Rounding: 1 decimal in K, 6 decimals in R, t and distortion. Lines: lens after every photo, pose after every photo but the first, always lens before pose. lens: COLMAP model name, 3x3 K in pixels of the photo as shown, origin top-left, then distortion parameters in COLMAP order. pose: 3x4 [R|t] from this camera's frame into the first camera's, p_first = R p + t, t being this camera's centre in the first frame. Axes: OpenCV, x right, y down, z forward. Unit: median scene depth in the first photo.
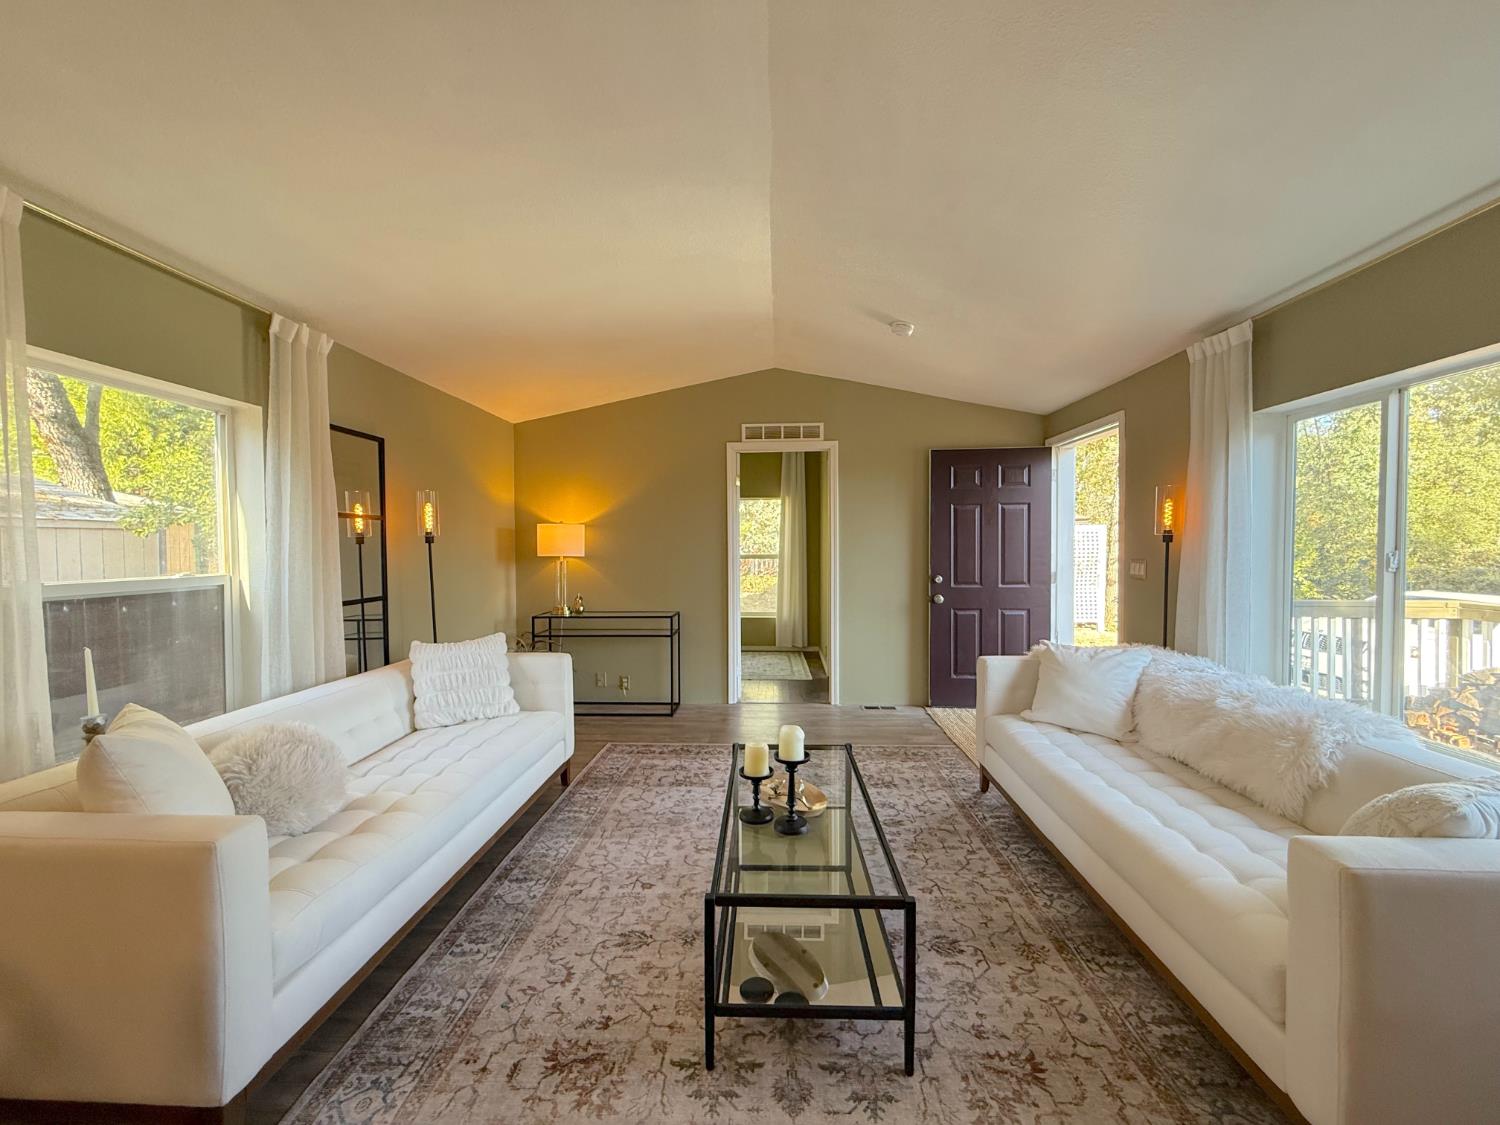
lens RADIAL K [[595.5, 0, 751.9], [0, 595.5, 561.9], [0, 0, 1]] dist [0.000450, 0.000068]
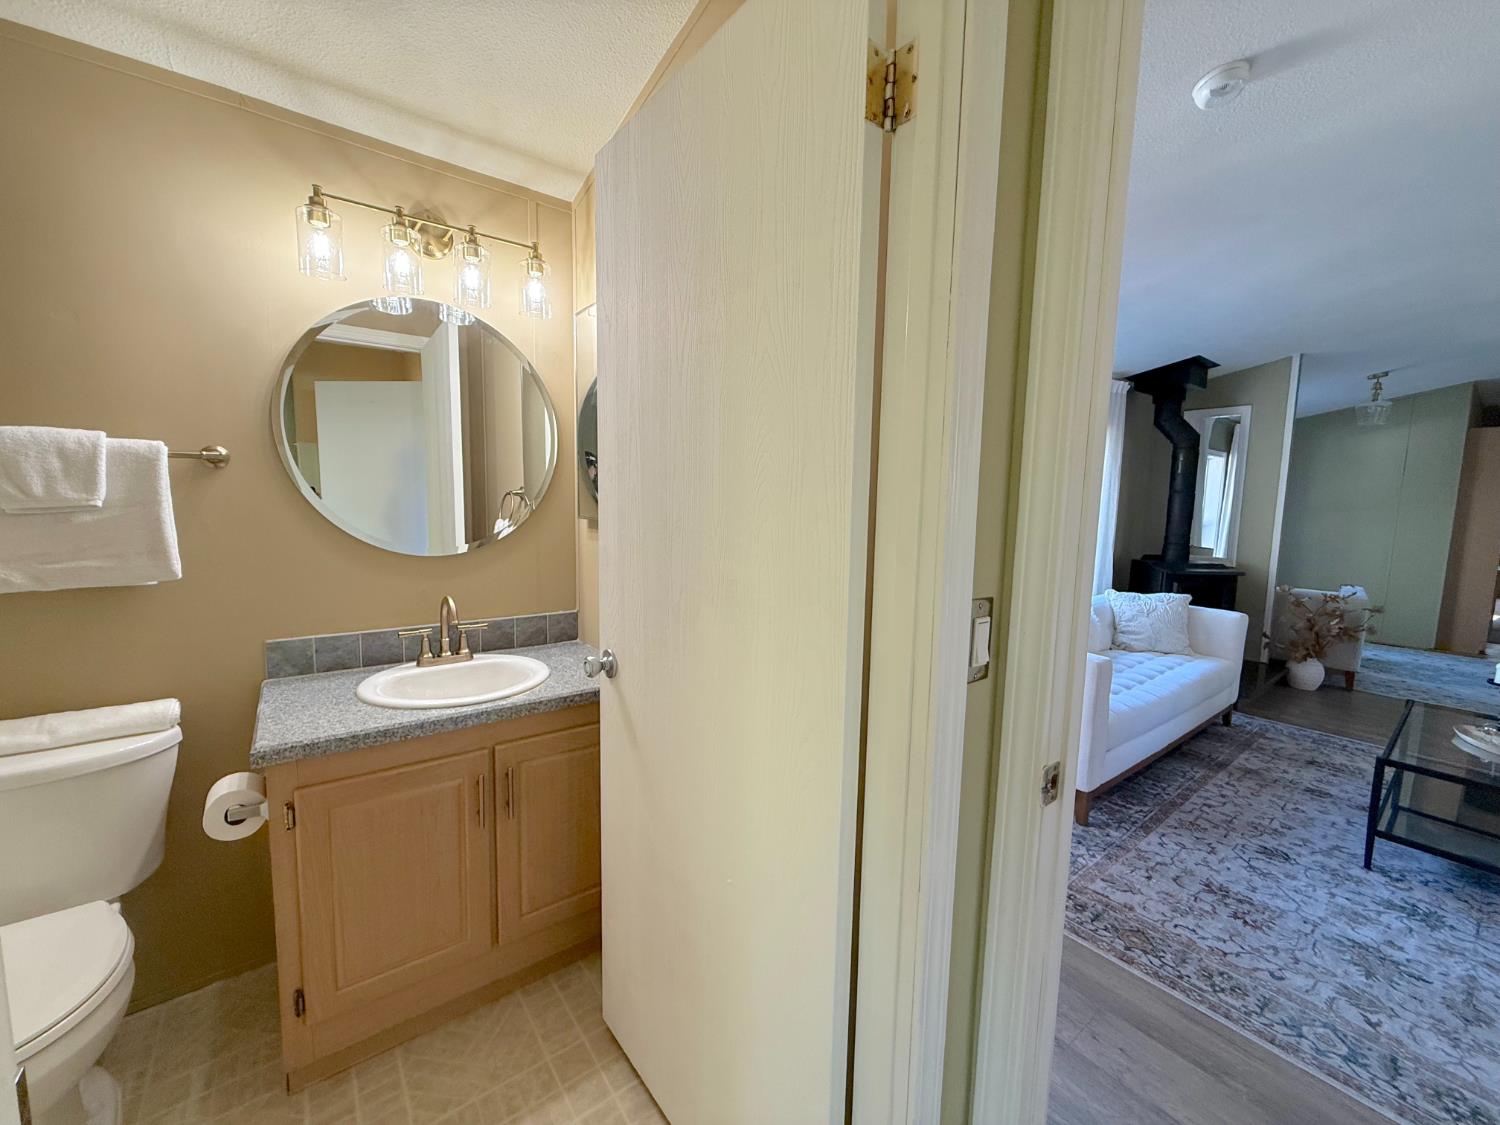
lens RADIAL K [[595.5, 0, 751.9], [0, 595.5, 561.9], [0, 0, 1]] dist [0.000450, 0.000068]
pose [[-0.644344, -0.091004, 0.759302, 0.105914], [0.002066, 0.992683, 0.120728, -0.068148], [-0.764733, 0.079359, -0.639441, 1.953366]]
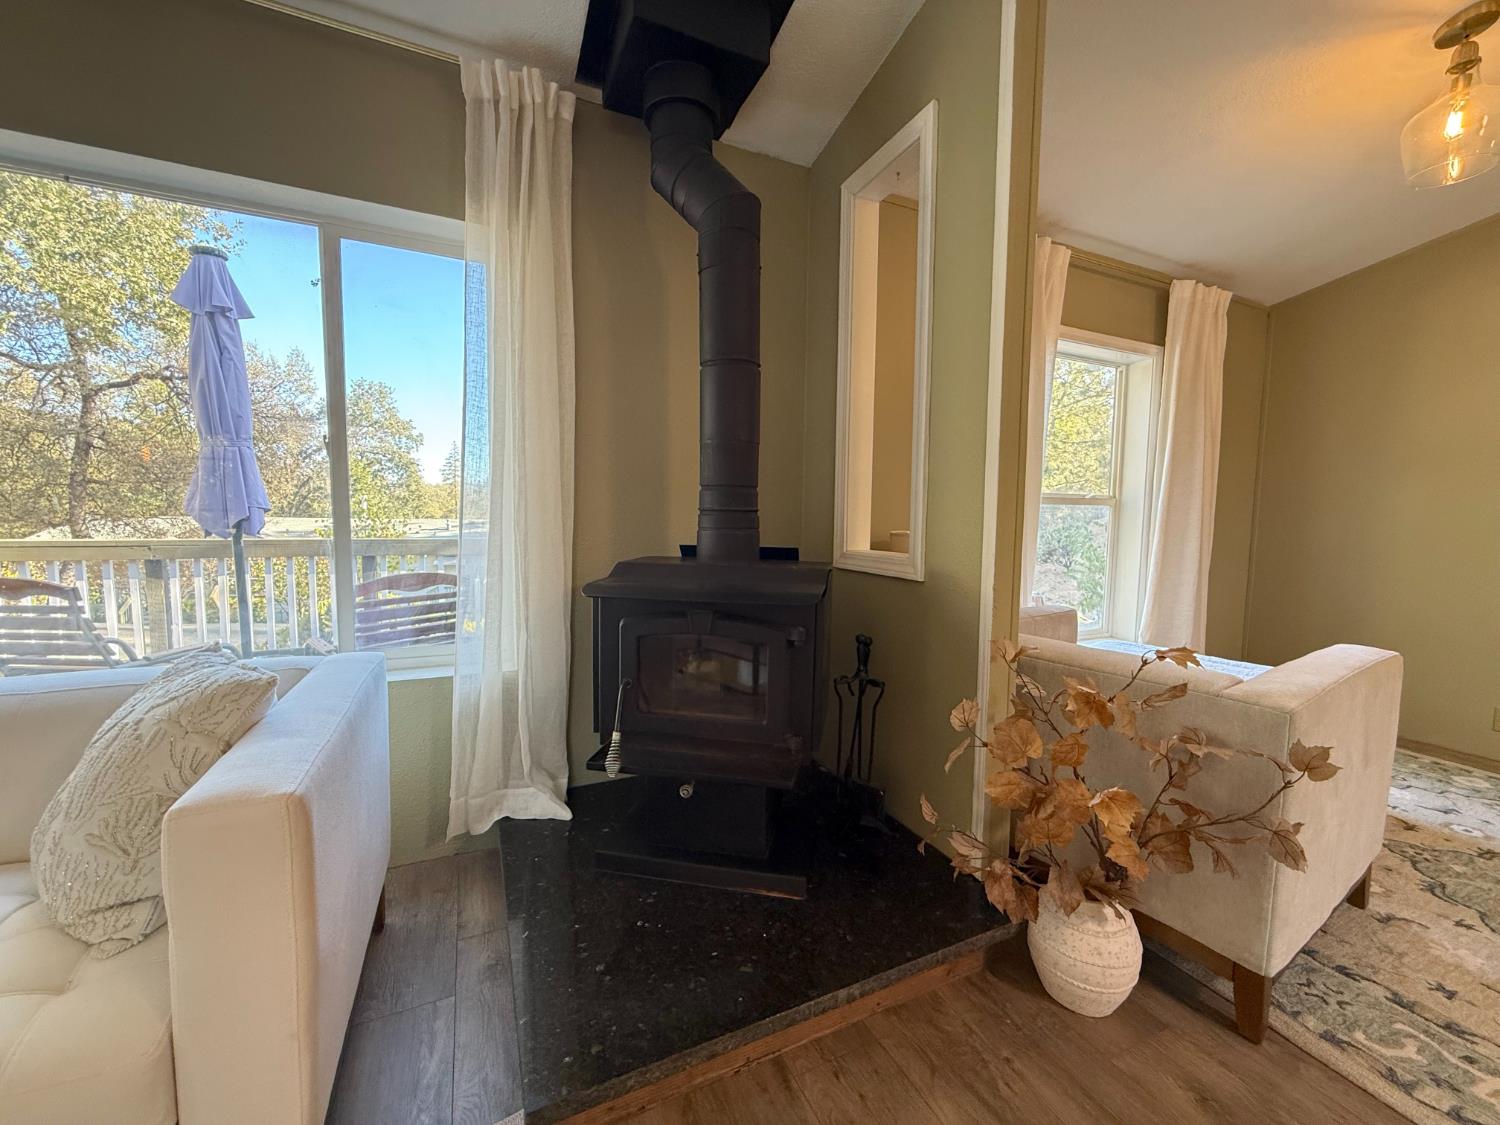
lens RADIAL K [[595.5, 0, 751.9], [0, 595.5, 561.9], [0, 0, 1]] dist [0.000450, 0.000068]
pose [[-0.460837, -0.070862, 0.884651, 0.064567], [0.016188, 0.995970, 0.088212, 0.072442], [-0.887337, 0.054973, -0.457833, 0.315077]]
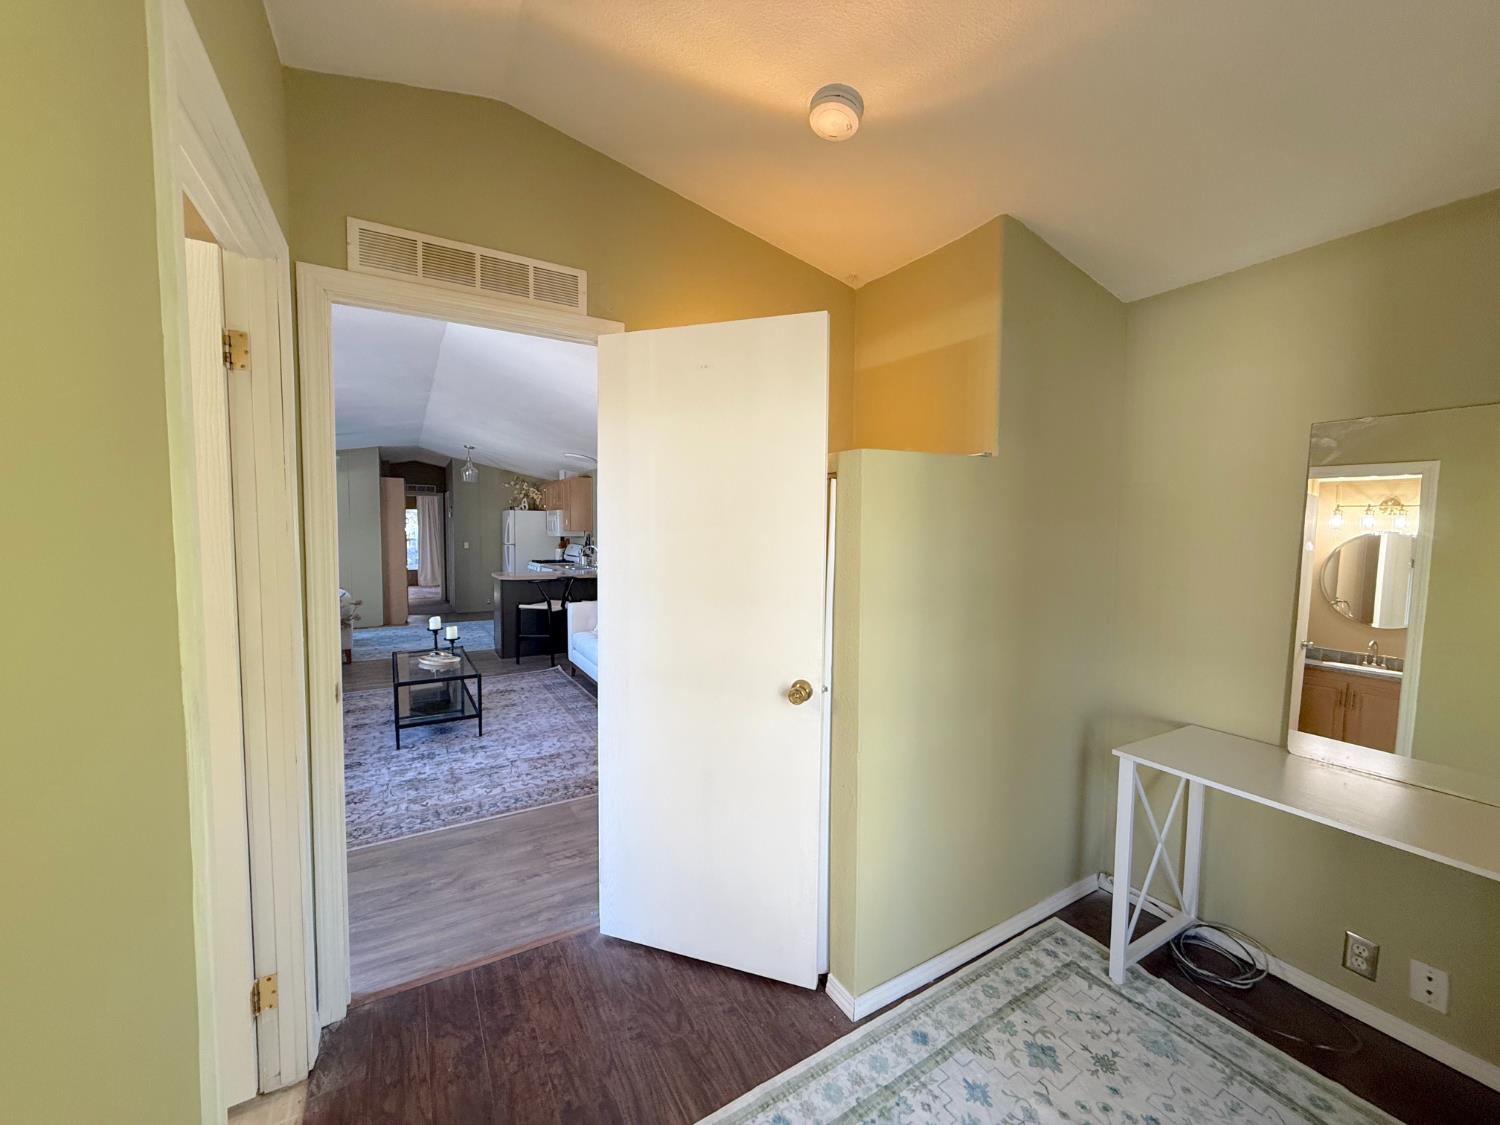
lens RADIAL K [[592.8, 0, 747.8], [0, 592.8, 564.1], [0, 0, 1]] dist [0.001578, 0.000268]
pose [[-0.839851, 0.029343, -0.542023, 0.191856], [-0.018655, 0.996388, 0.082846, -0.111386], [0.542496, 0.079690, -0.836270, 2.366281]]
